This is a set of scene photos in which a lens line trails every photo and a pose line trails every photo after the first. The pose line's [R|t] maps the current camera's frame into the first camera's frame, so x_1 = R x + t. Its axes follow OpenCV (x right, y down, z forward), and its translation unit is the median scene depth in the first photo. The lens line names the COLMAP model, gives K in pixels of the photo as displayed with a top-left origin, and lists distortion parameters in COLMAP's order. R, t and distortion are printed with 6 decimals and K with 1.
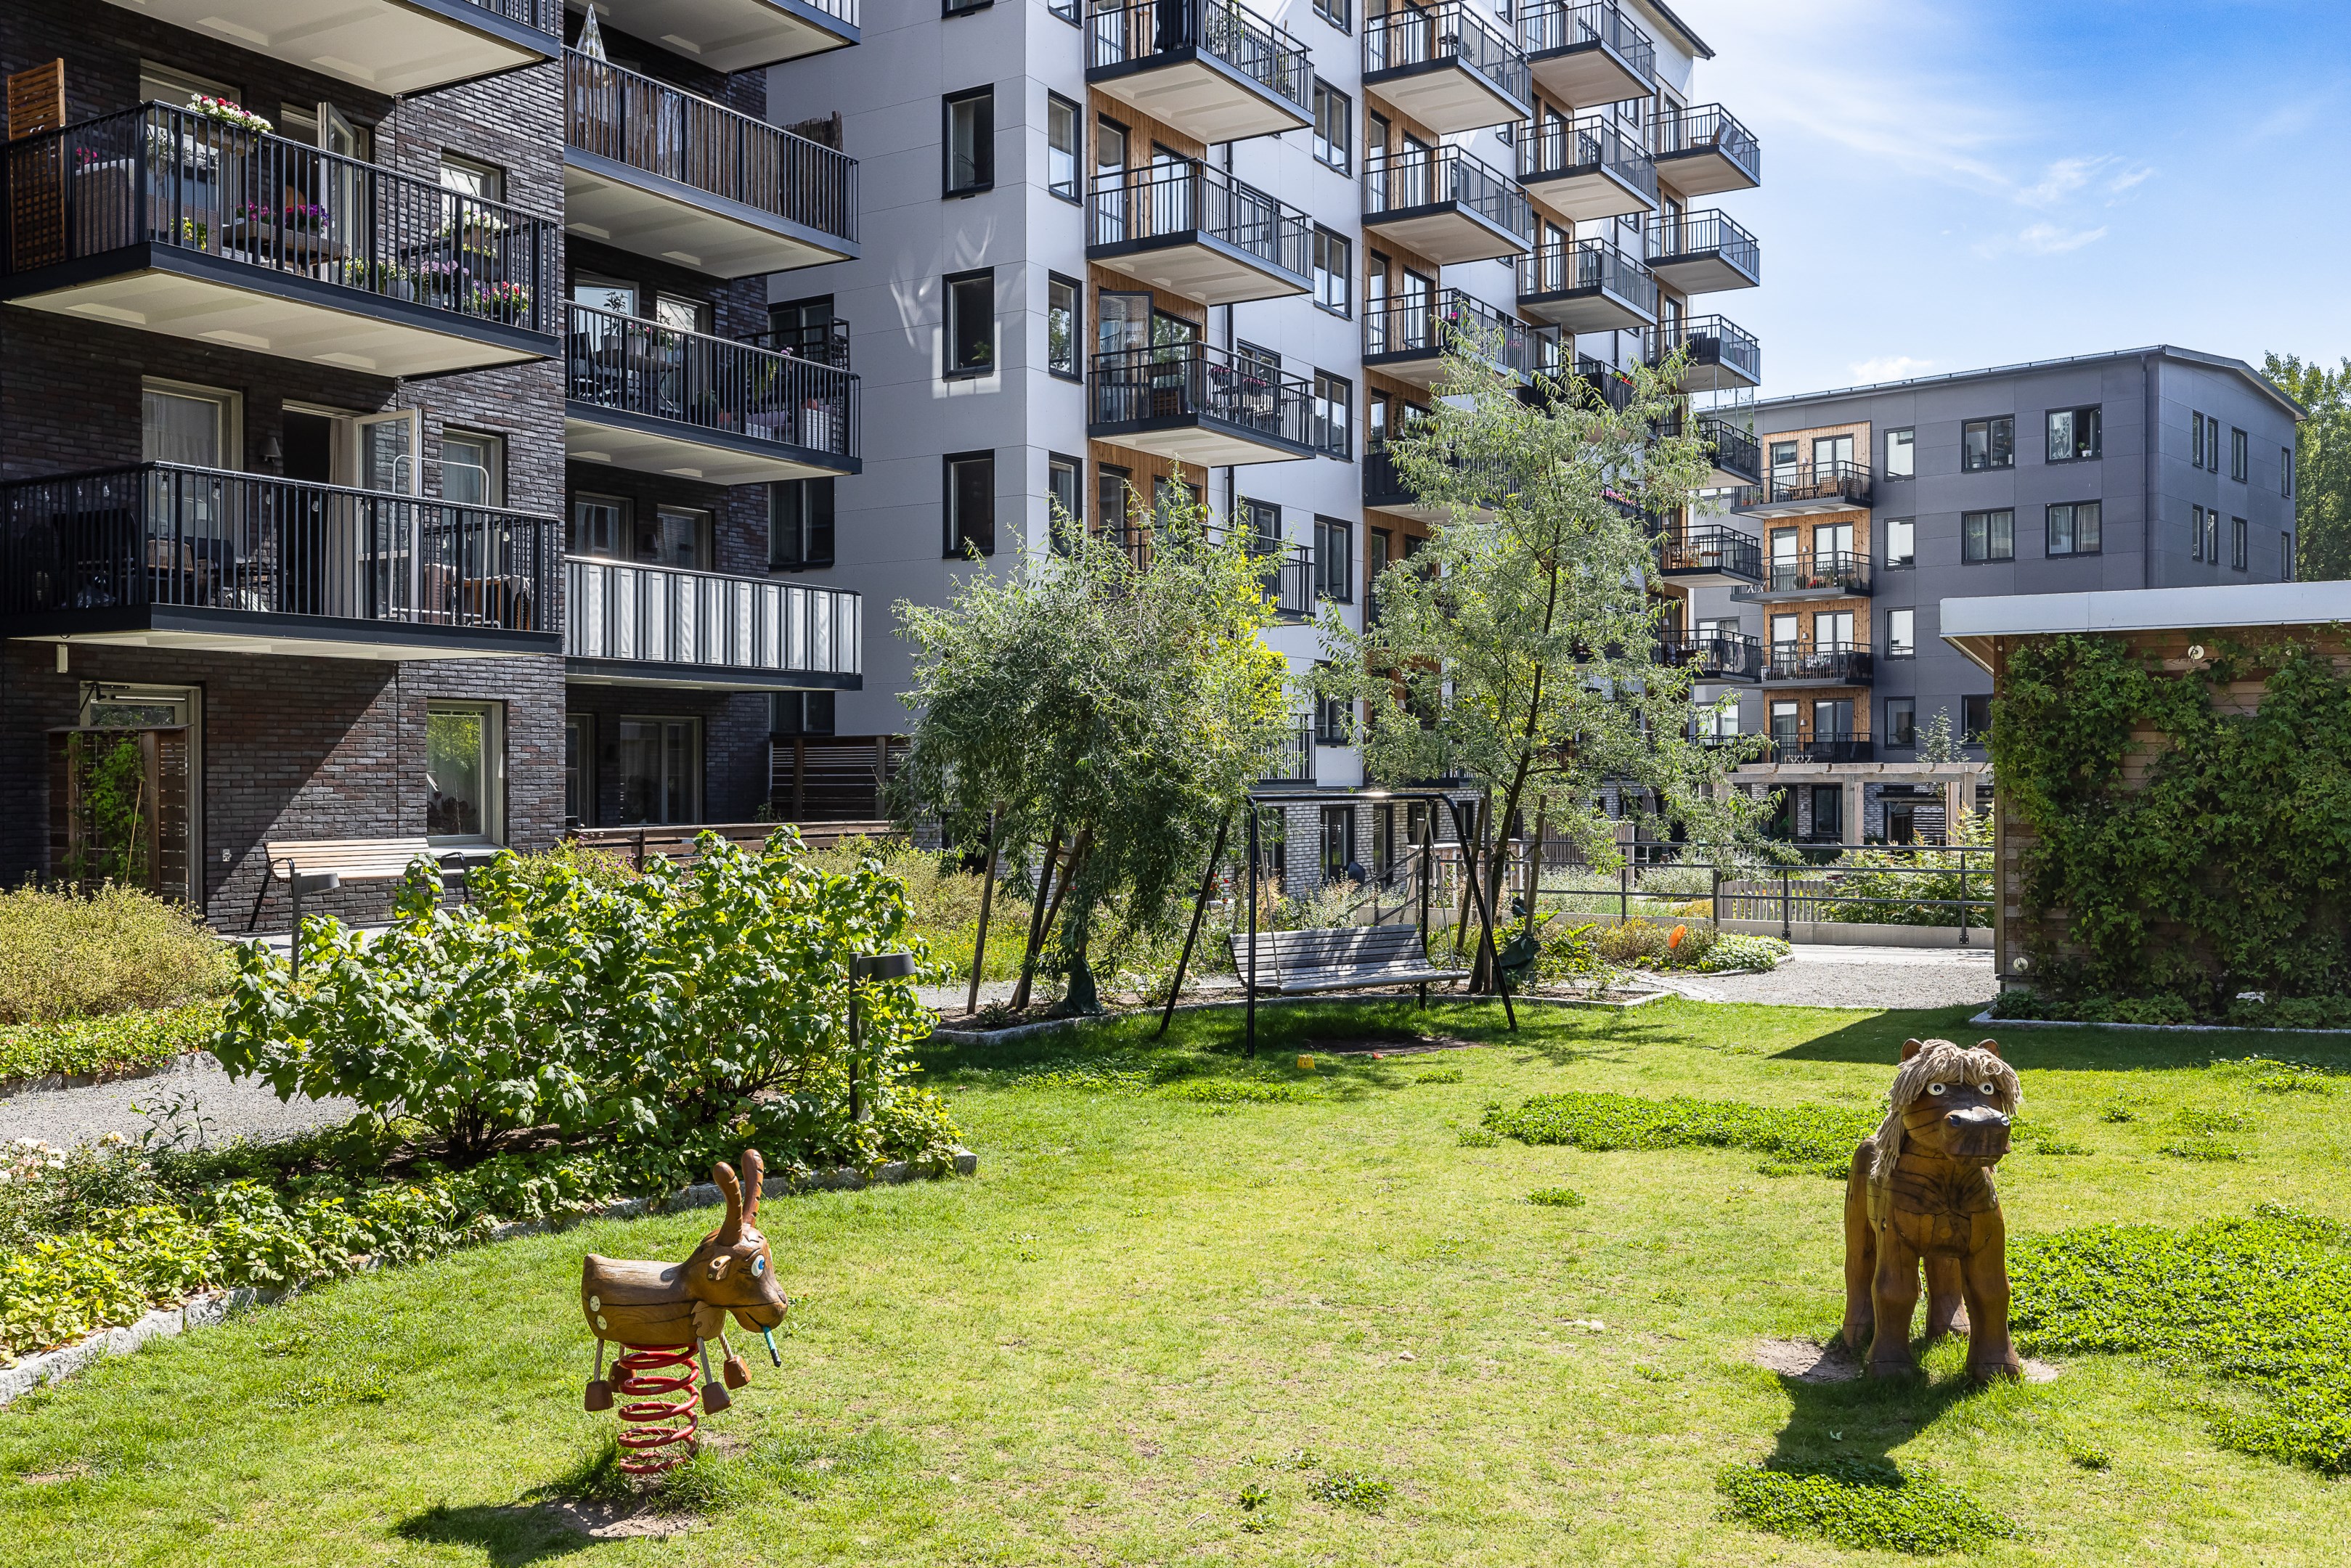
lens RADIAL K [[1881.8, 0, 1165.5], [0, 1881.8, 786.0], [0, 0, 1]] dist [0.016242, 0.000600]
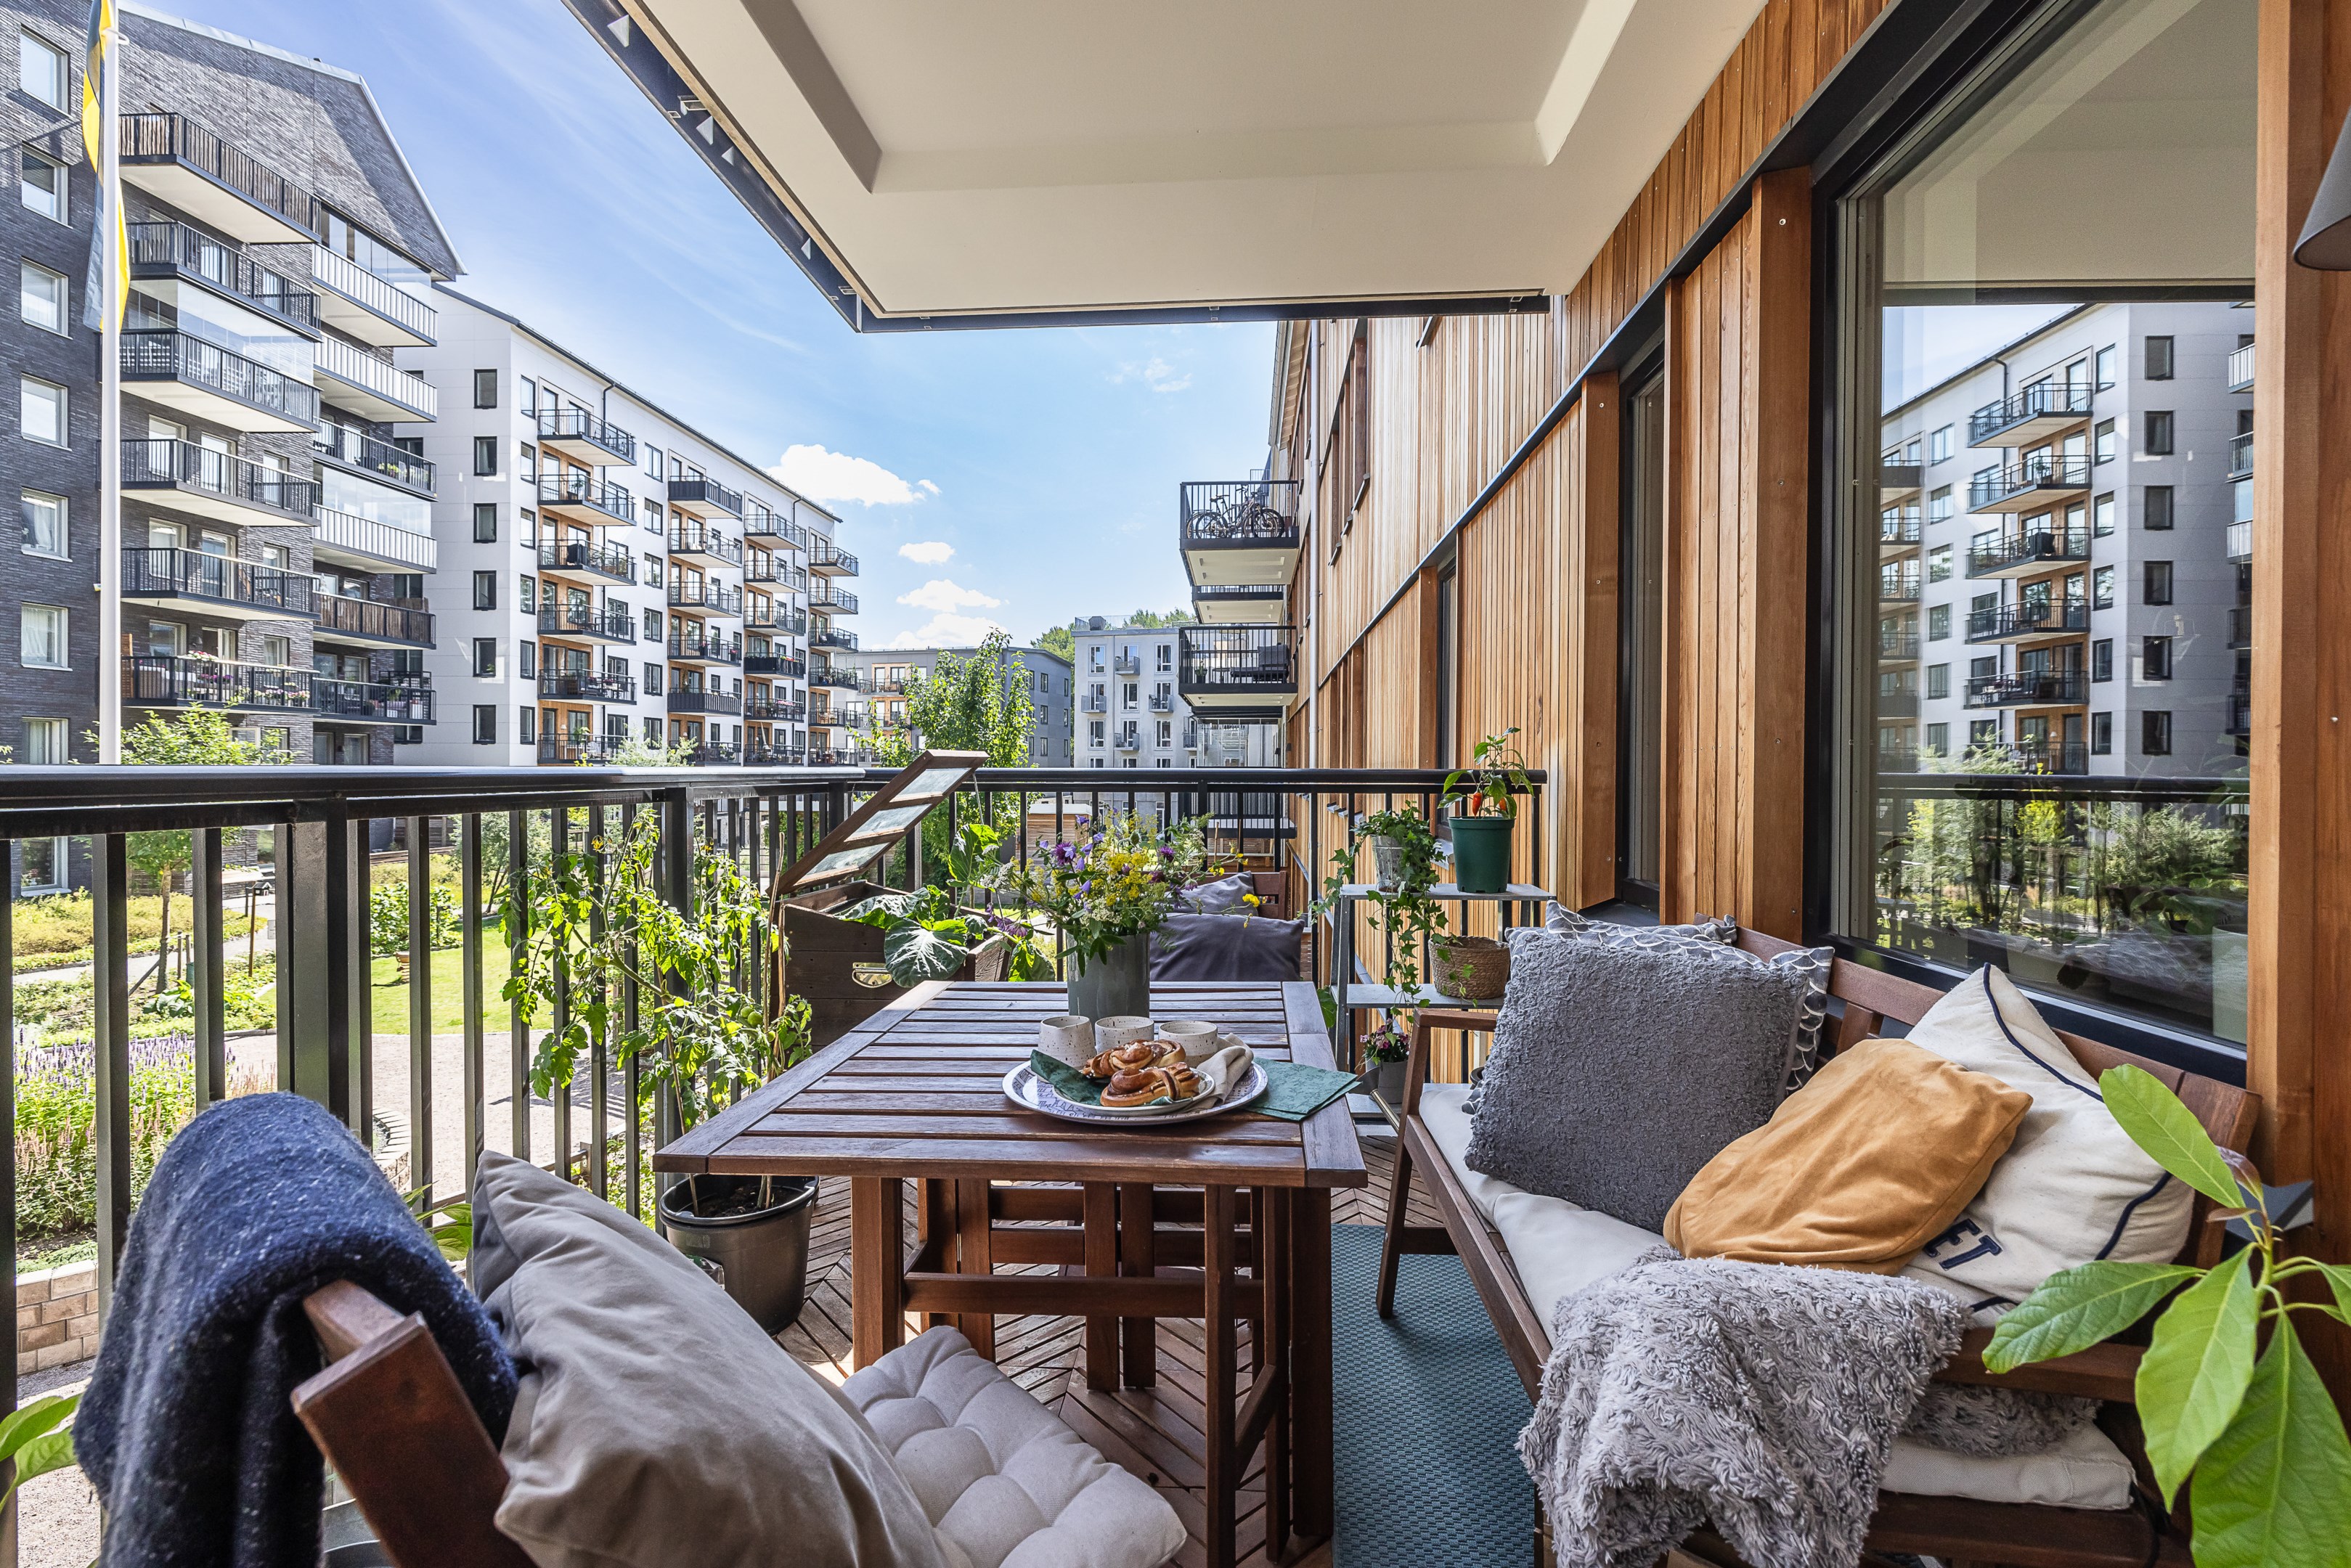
lens RADIAL K [[1021.1, 0, 1201.1], [0, 1021.1, 775.2], [0, 0, 1]] dist [0.001250, 0.000245]
pose [[0.884924, 0.002501, 0.465728, 0.146888], [-0.007925, 0.999922, 0.009688, -0.116236], [-0.465667, -0.012264, 0.884875, -0.937110]]
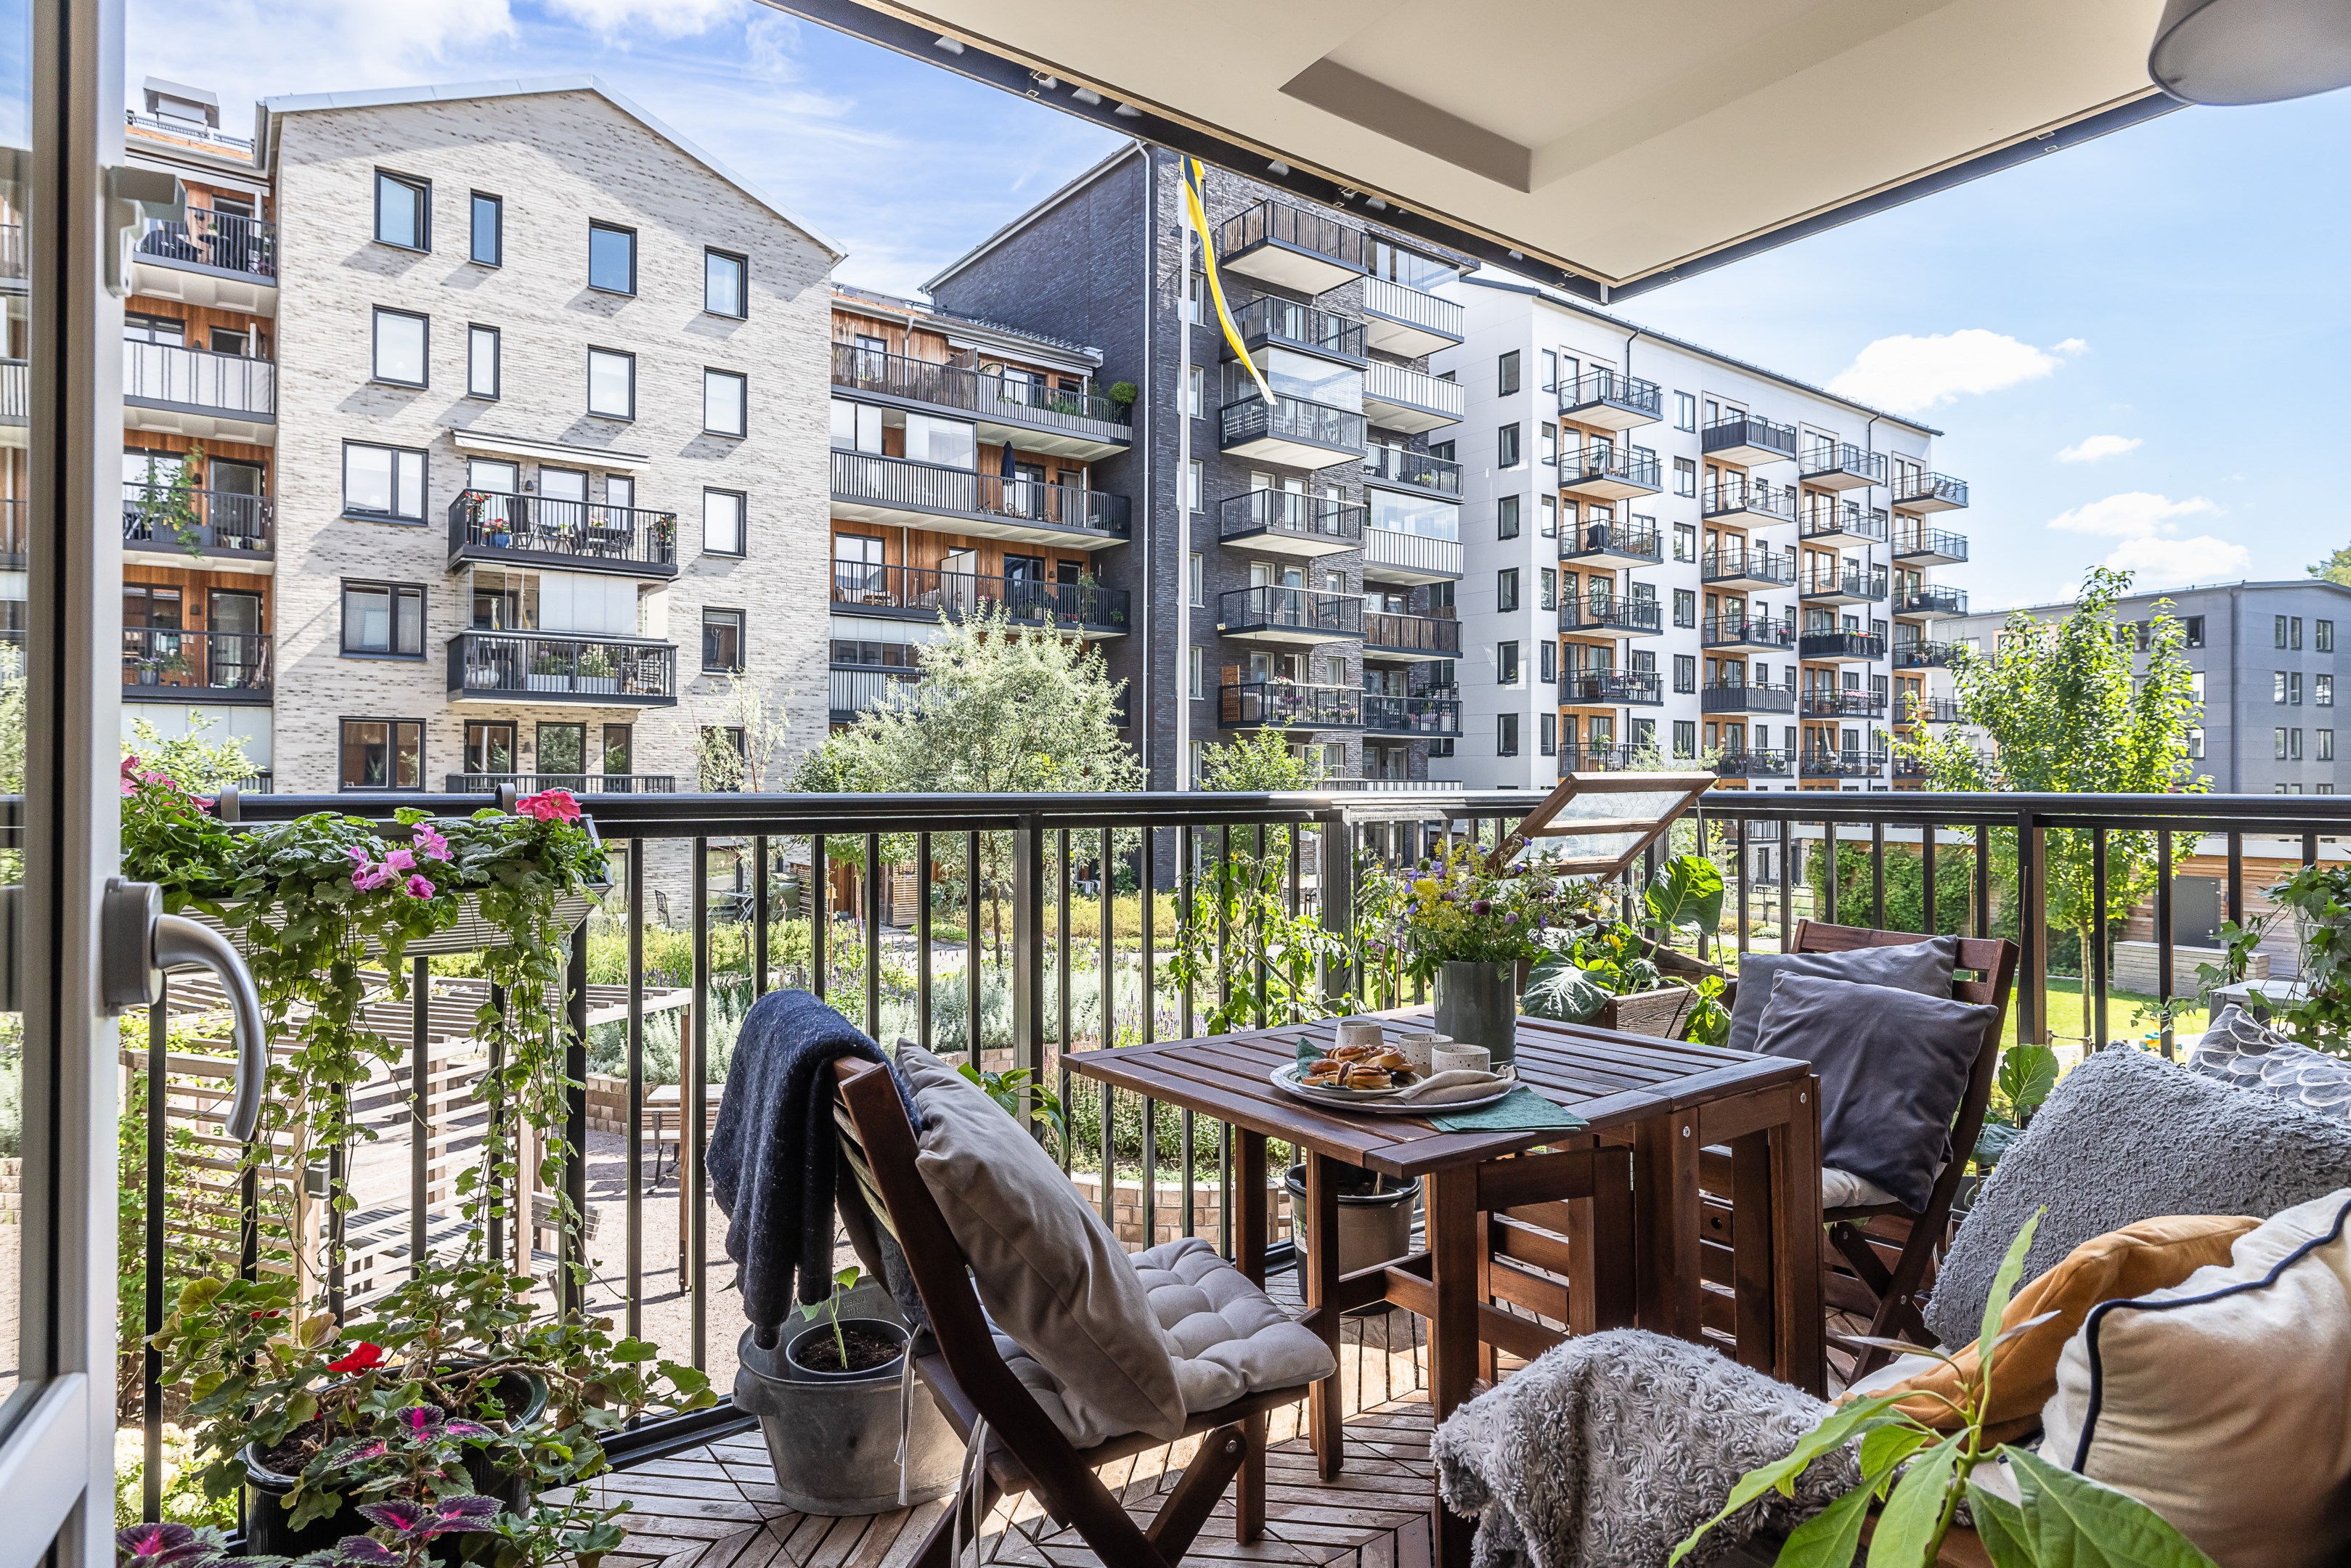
lens RADIAL K [[1338.2, 0, 1161.4], [0, 1338.2, 767.2], [0, 0, 1]] dist [0.000120, -0.003003]
pose [[0.919037, 0.001421, -0.394168, 0.206751], [-0.002553, 0.999994, -0.002348, -0.118717], [0.394162, 0.003164, 0.919035, -0.979785]]
